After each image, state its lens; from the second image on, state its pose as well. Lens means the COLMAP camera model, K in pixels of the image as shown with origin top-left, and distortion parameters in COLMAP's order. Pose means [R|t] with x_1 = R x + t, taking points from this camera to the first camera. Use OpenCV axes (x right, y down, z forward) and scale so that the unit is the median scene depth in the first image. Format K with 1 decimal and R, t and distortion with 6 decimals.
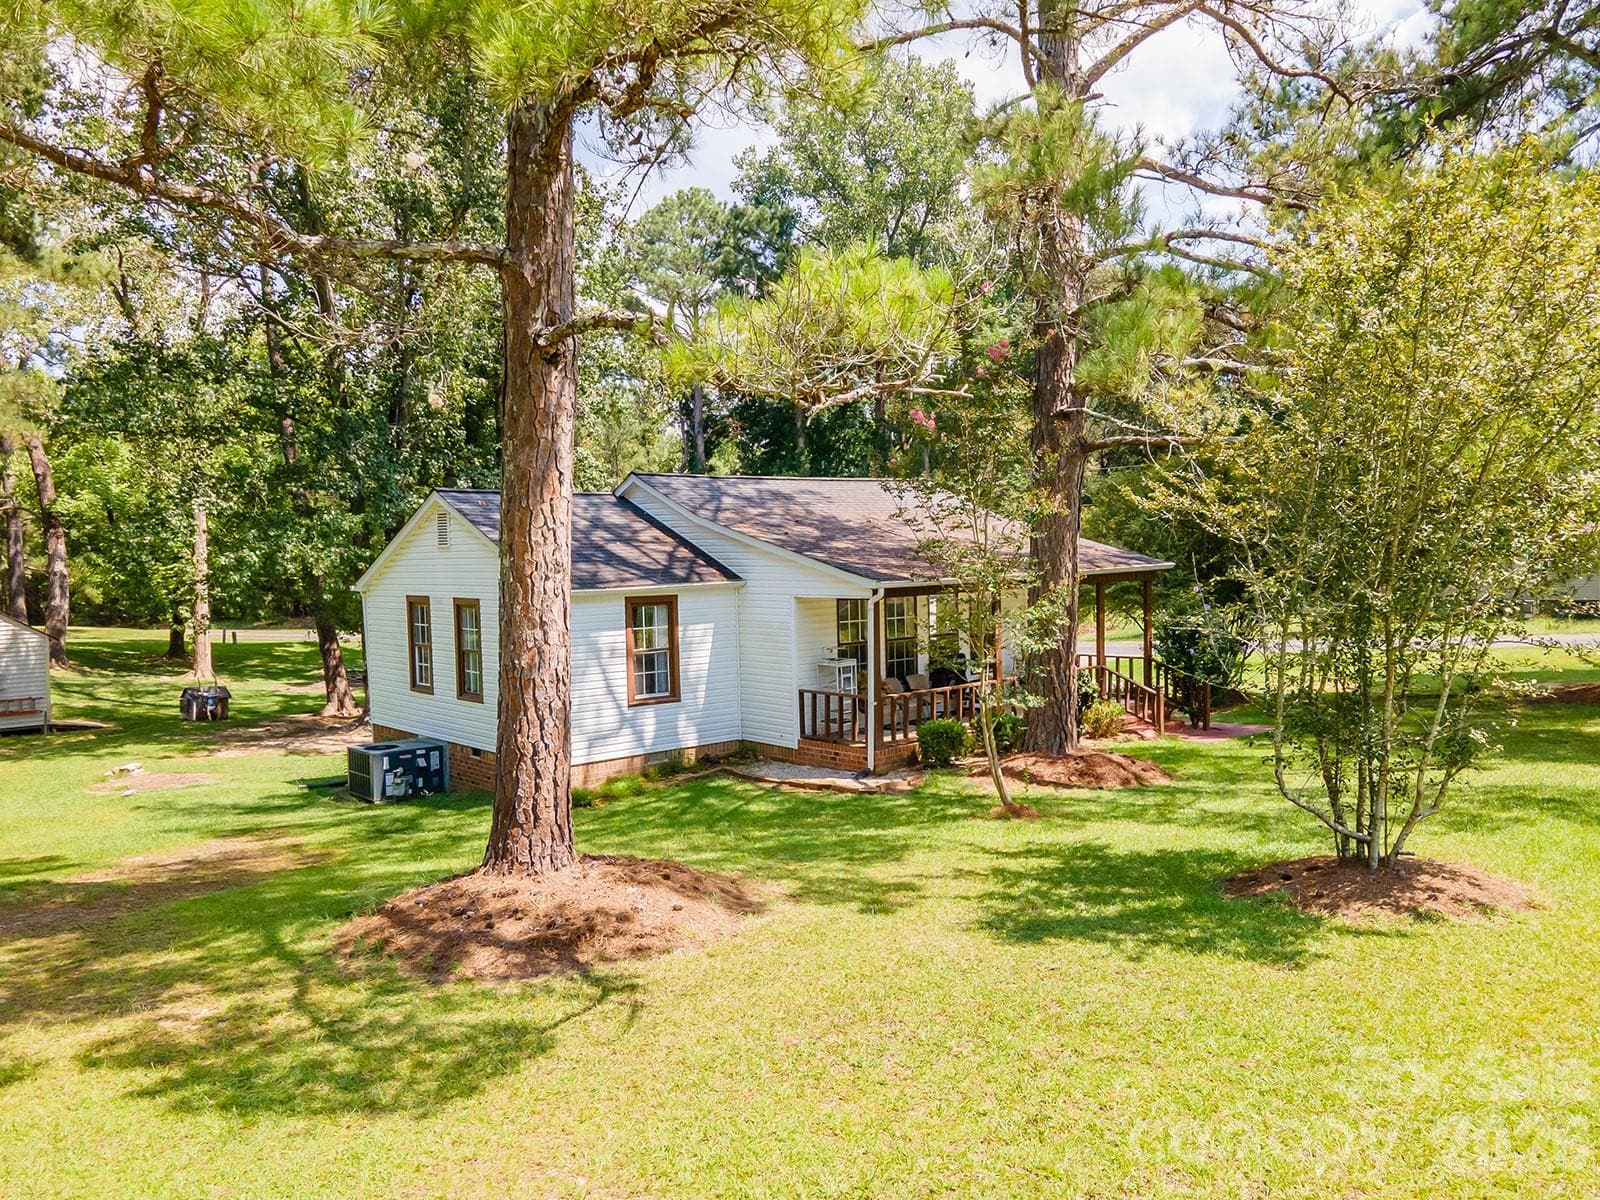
lens RADIAL K [[1215.4, 0, 800.0], [0, 1215.4, 600.0], [0, 0, 1]] dist [0.032663, 0.001859]
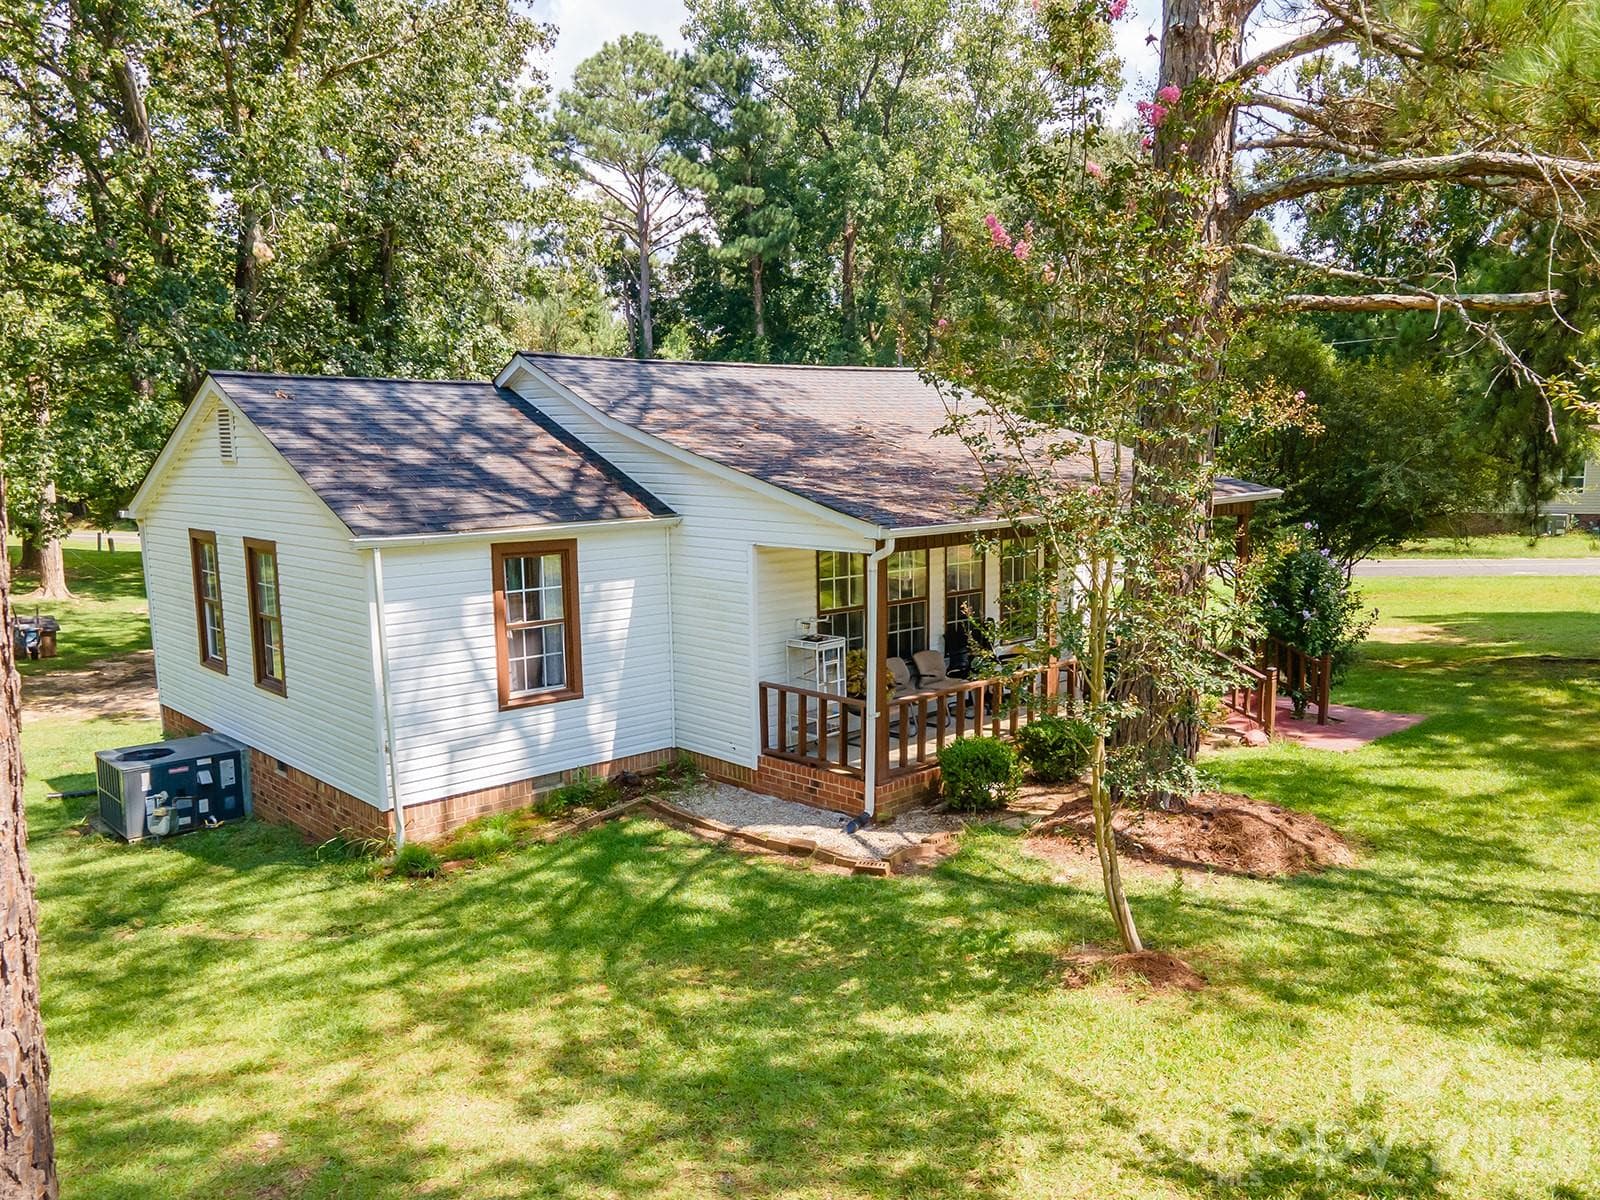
lens RADIAL K [[1215.4, 0, 800.0], [0, 1215.4, 600.0], [0, 0, 1]] dist [0.032663, 0.001859]
pose [[0.999352, 0.004915, 0.035661, -0.002564], [-0.007929, 0.996359, 0.084882, -0.025986], [-0.035114, -0.085110, 0.995753, 0.307990]]
